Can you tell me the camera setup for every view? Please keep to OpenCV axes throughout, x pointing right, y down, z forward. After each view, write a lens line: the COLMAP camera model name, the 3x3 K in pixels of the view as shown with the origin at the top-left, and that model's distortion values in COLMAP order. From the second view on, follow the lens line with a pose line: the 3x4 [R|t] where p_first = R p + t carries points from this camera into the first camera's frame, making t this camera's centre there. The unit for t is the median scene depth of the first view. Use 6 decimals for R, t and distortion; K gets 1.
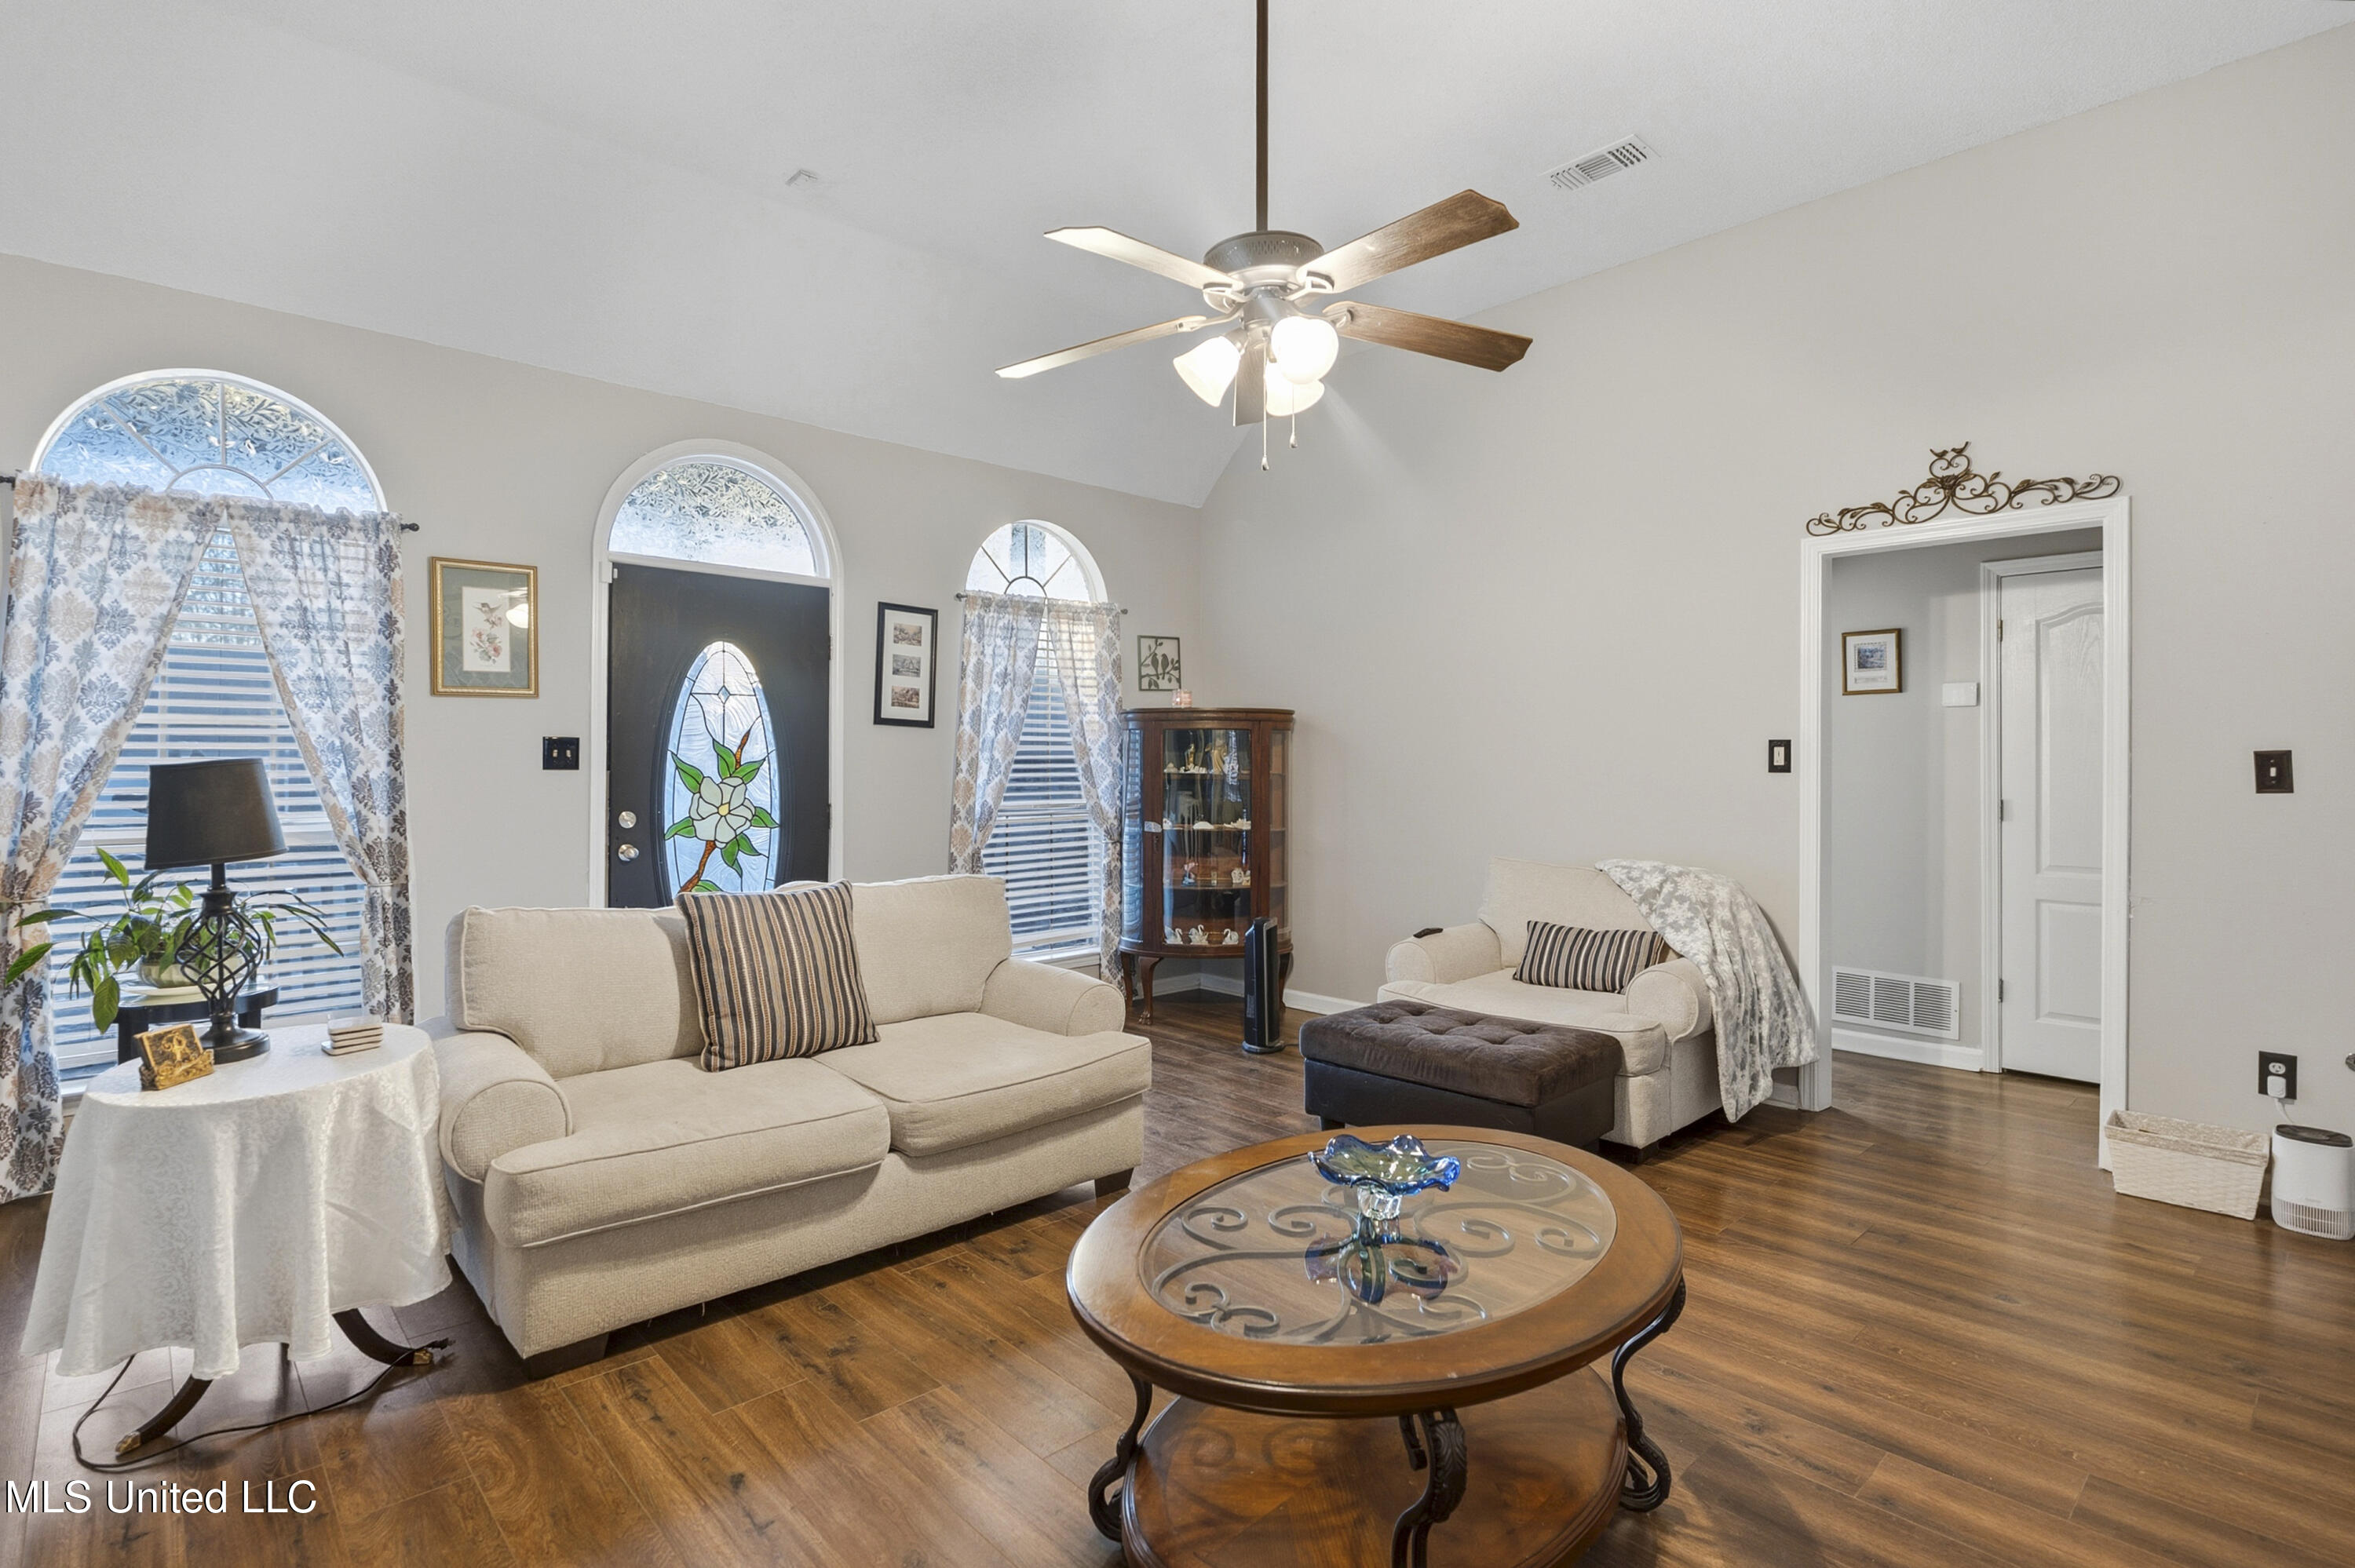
lens RADIAL K [[1118.8, 0, 1188.3], [0, 1118.8, 757.0], [0, 0, 1]] dist [-0.002927, 0.000339]
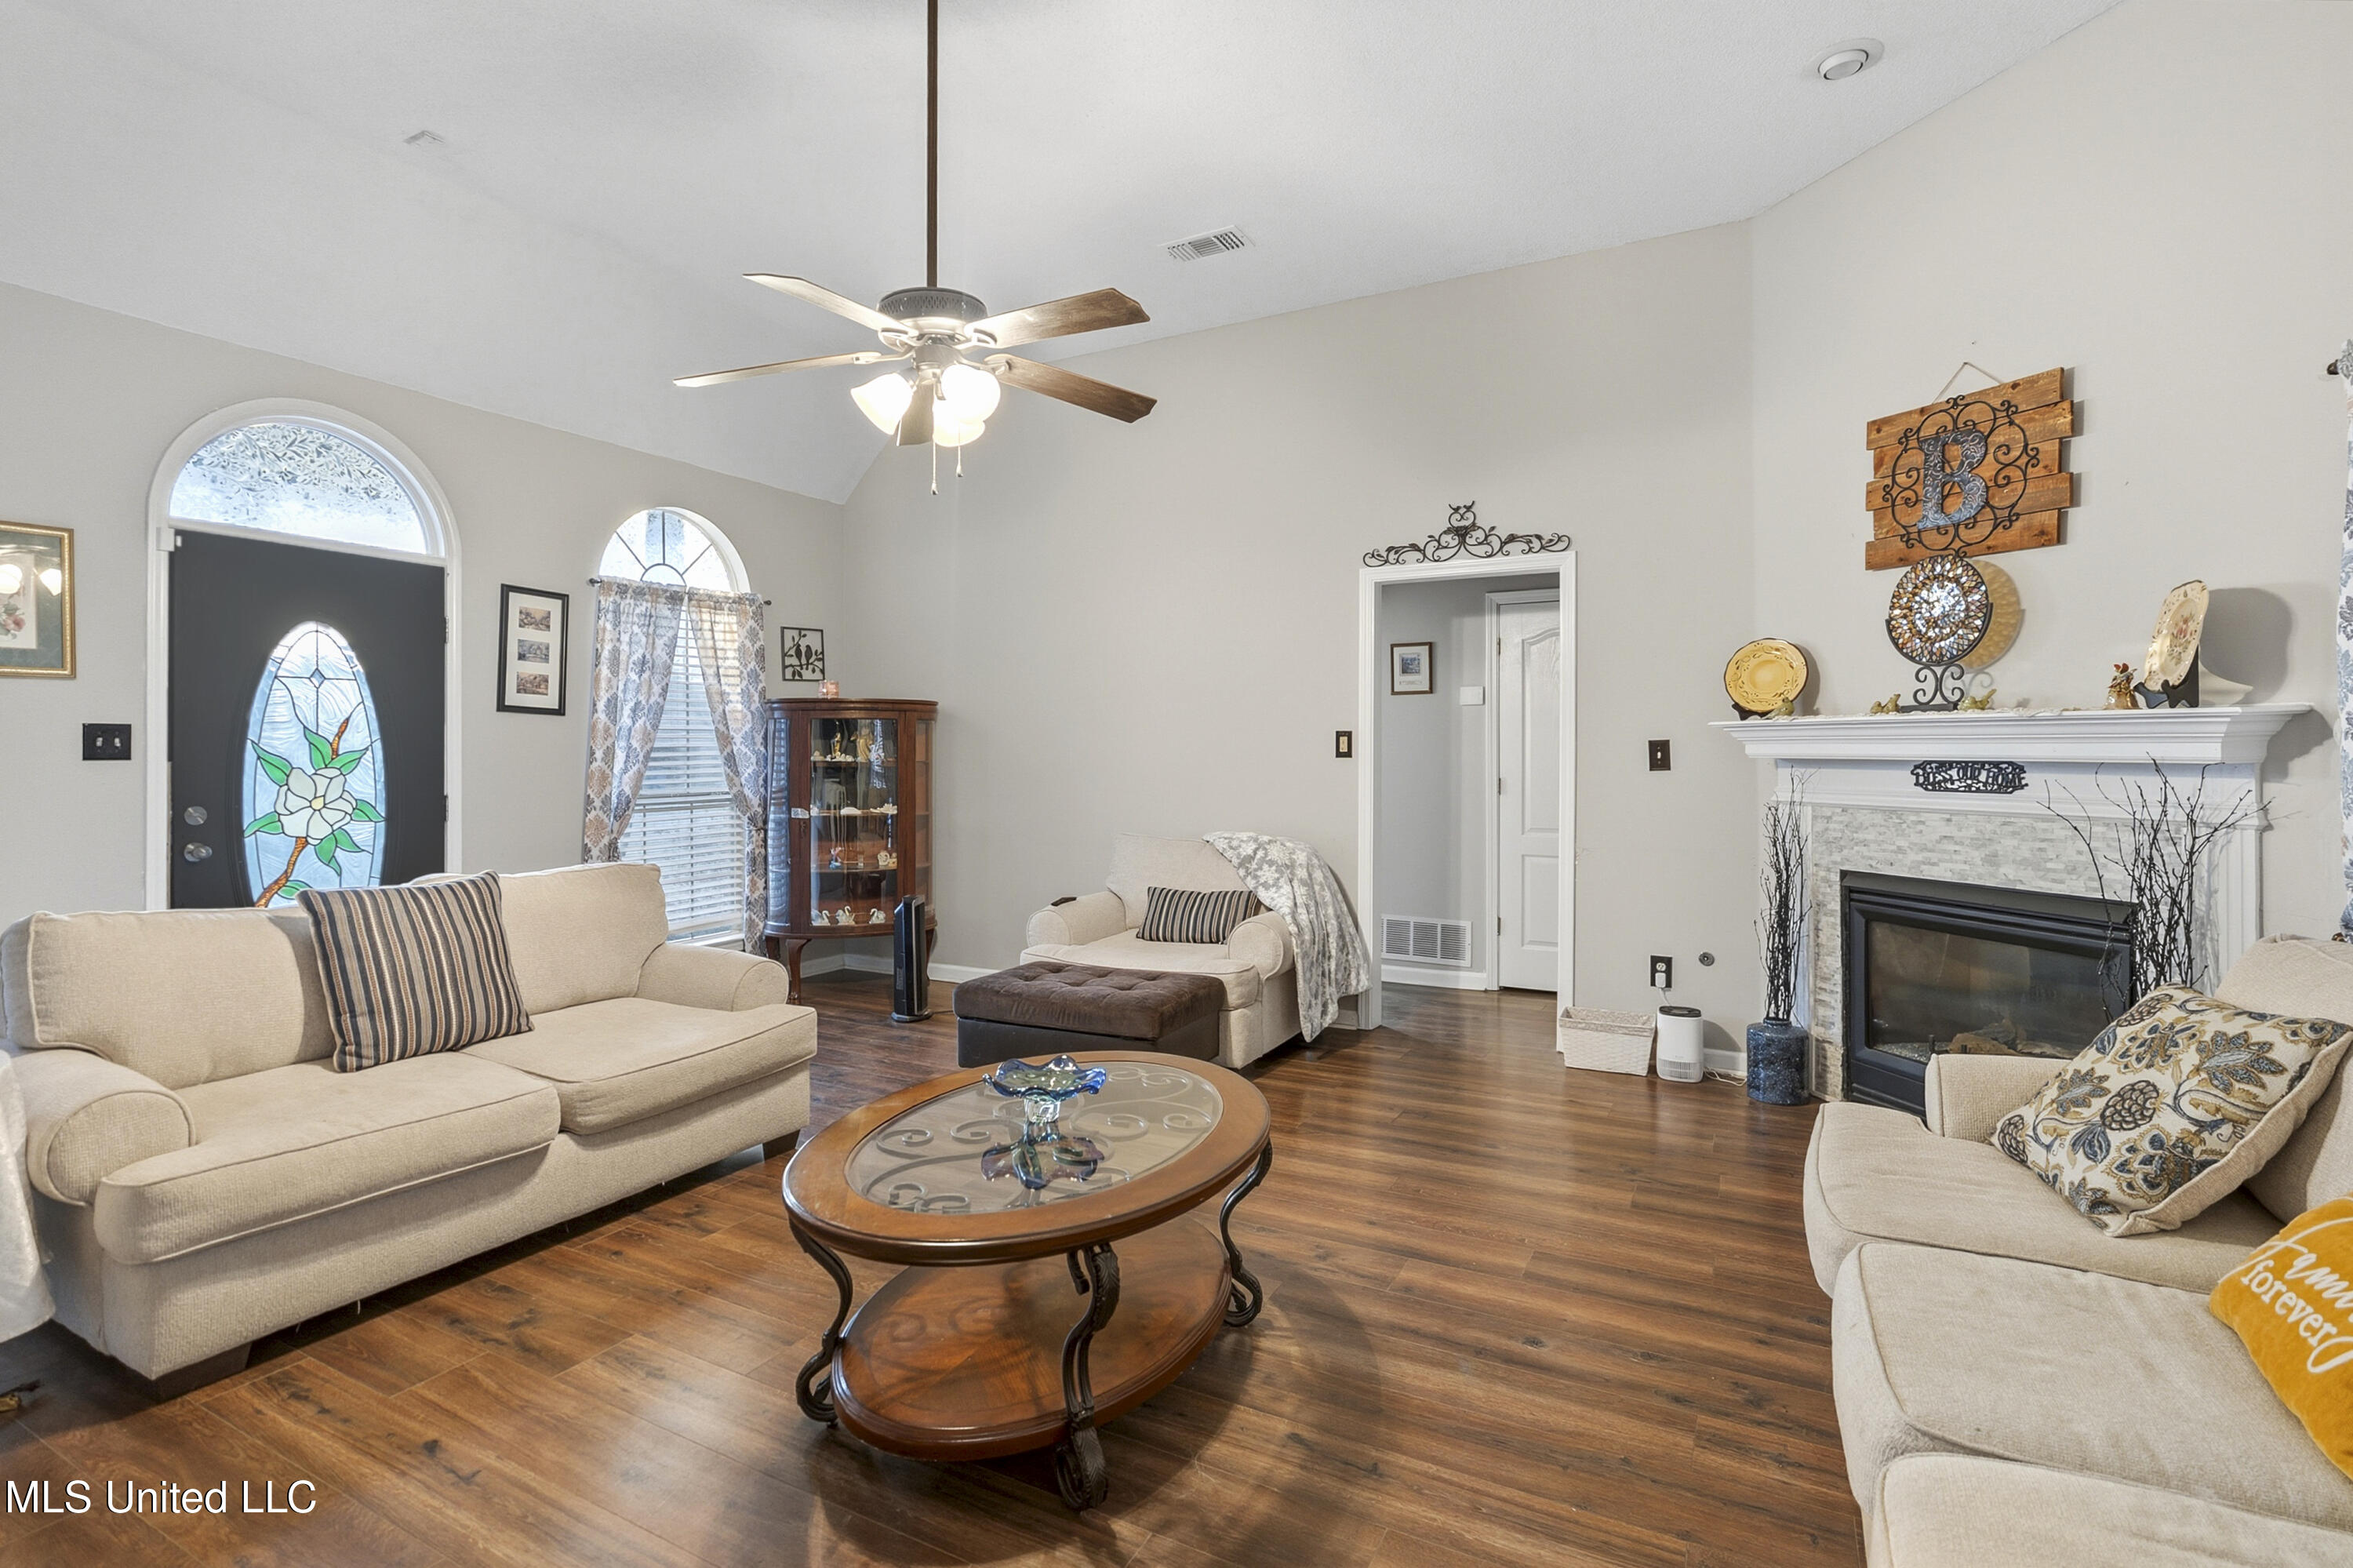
lens RADIAL K [[1098.7, 0, 1183.3], [0, 1098.7, 751.9], [0, 0, 1]] dist [0.017920, 0.000366]
pose [[0.944487, -0.002902, 0.328537, -0.048389], [0.000839, 0.999979, 0.006422, -0.000534], [-0.328548, -0.005790, 0.944469, -0.115291]]
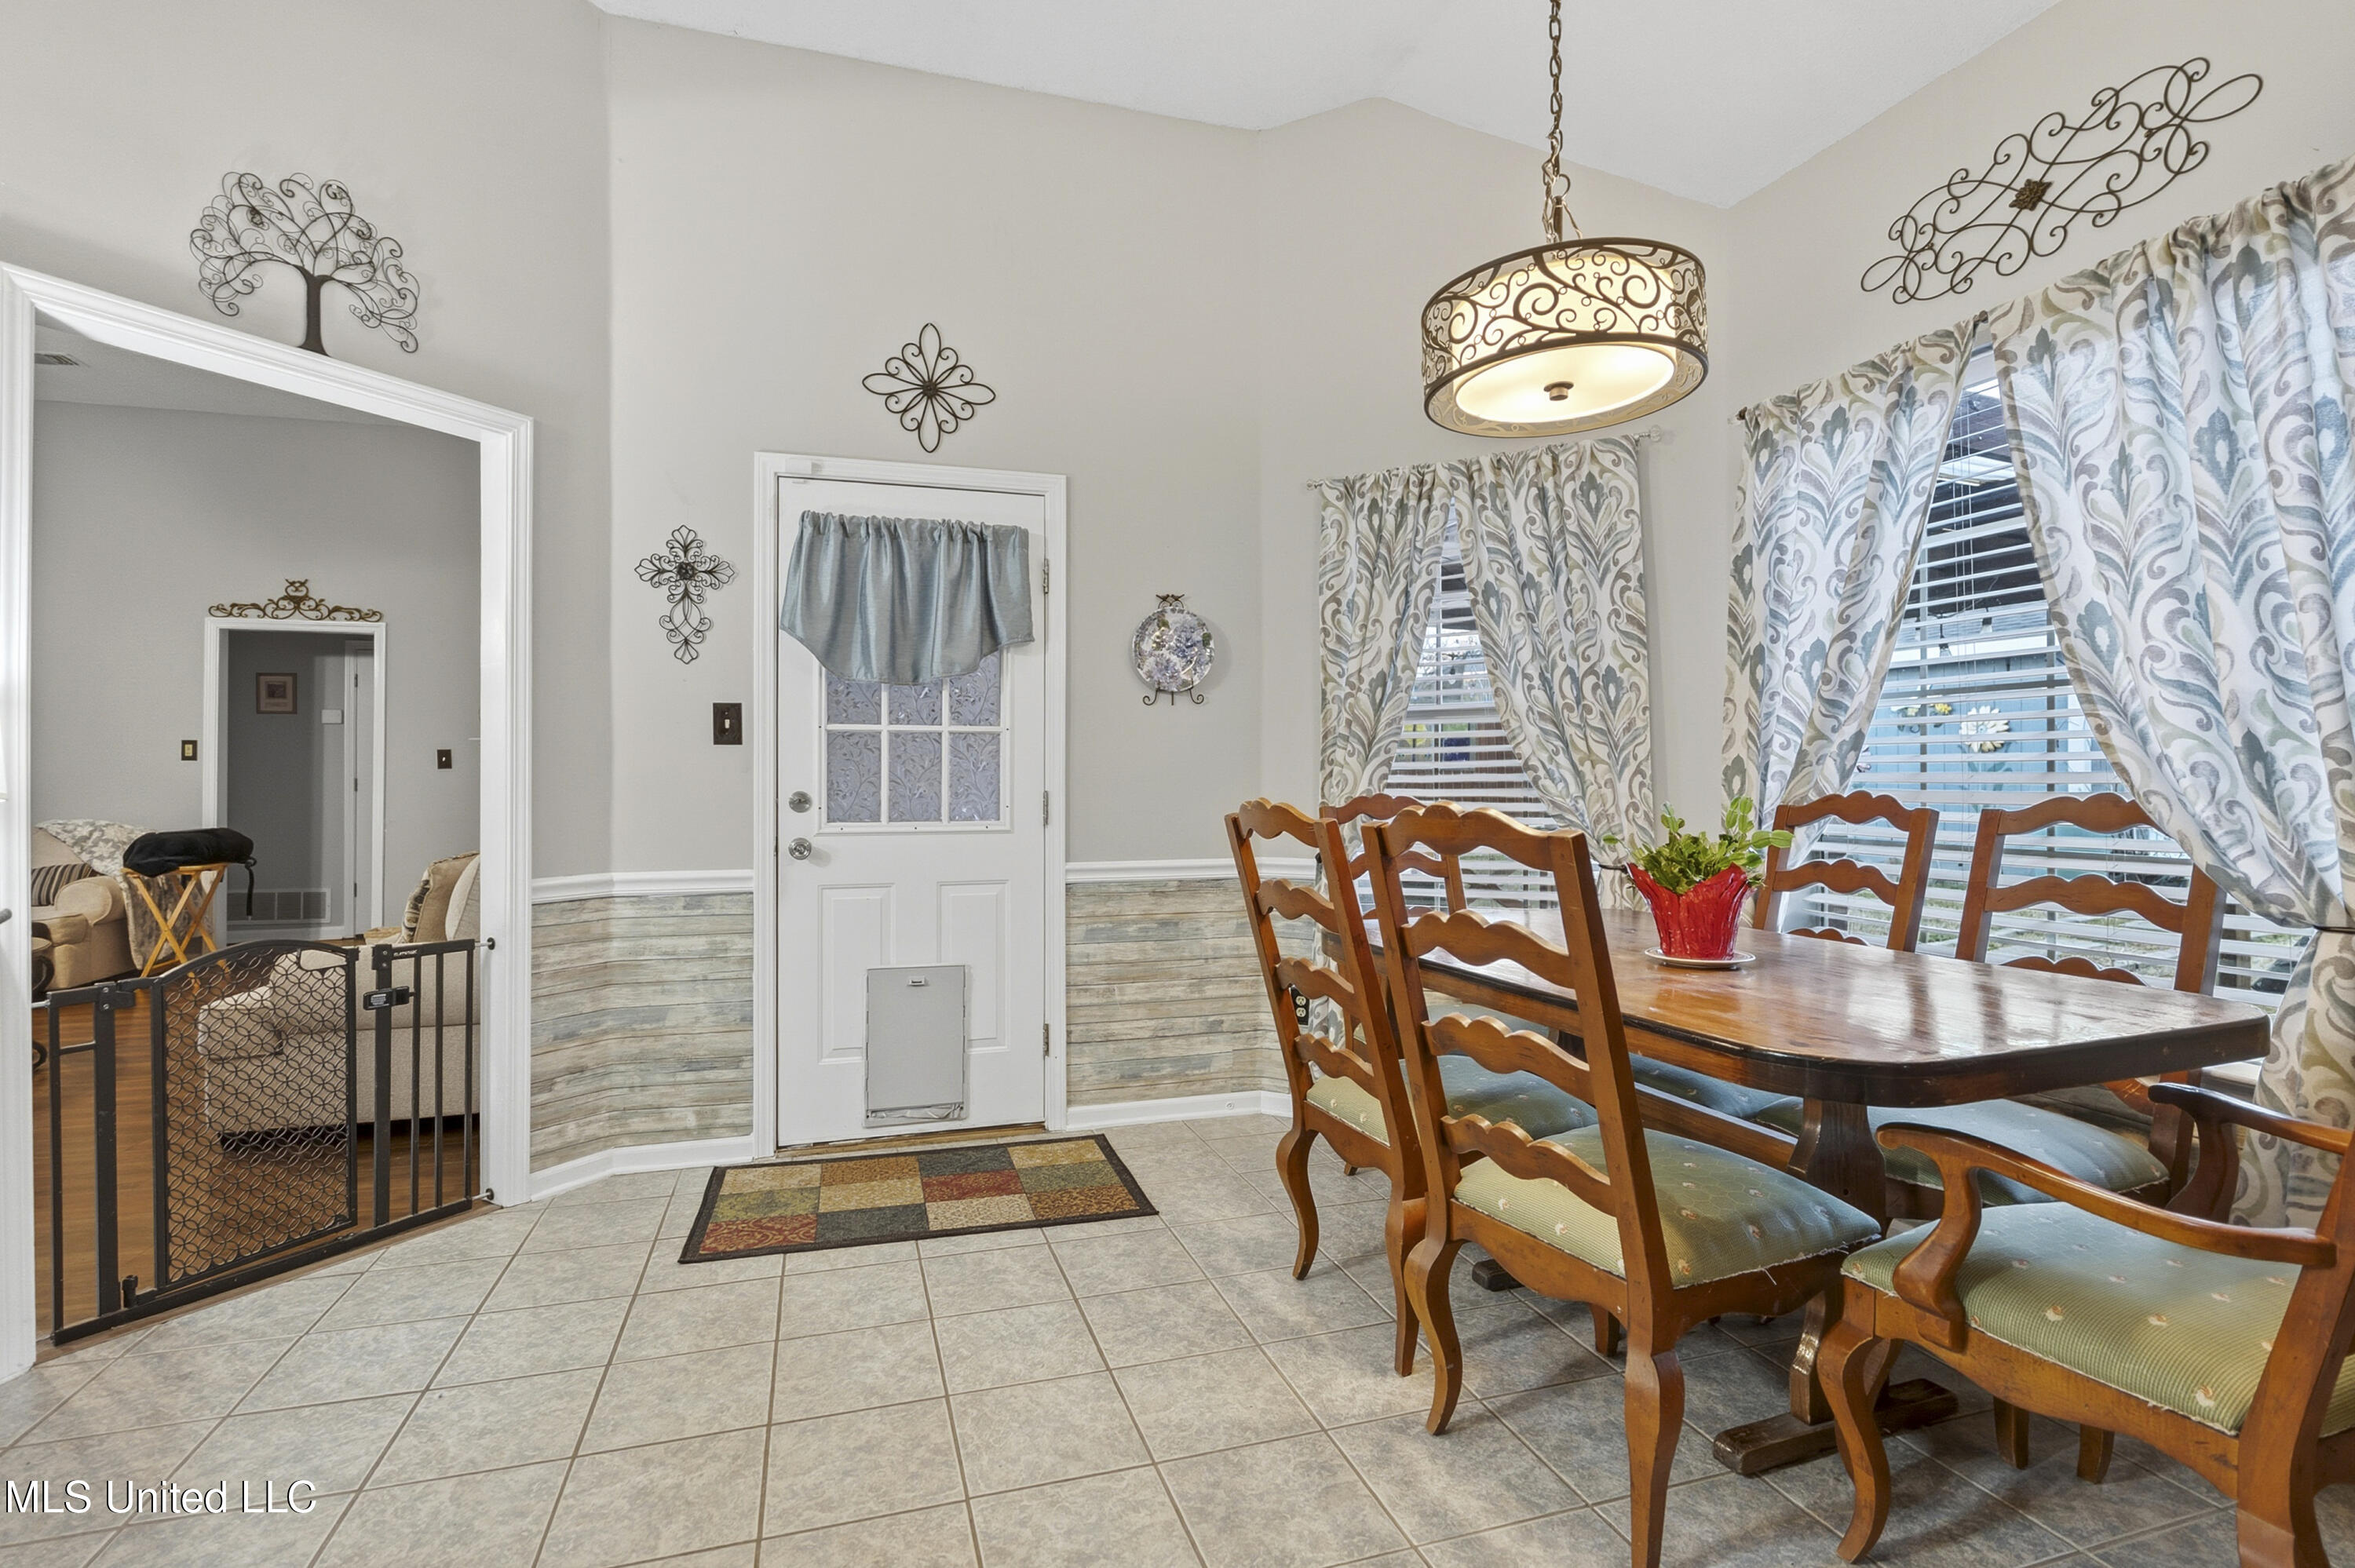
lens RADIAL K [[1114.3, 0, 1183.9], [0, 1114.3, 762.2], [0, 0, 1]] dist [-0.011896, 0.000289]
pose [[0.436886, 0.006665, 0.899492, -0.369371], [-0.002167, 0.999977, -0.006358, 0.031592], [-0.899514, 0.000829, 0.436890, -1.325106]]
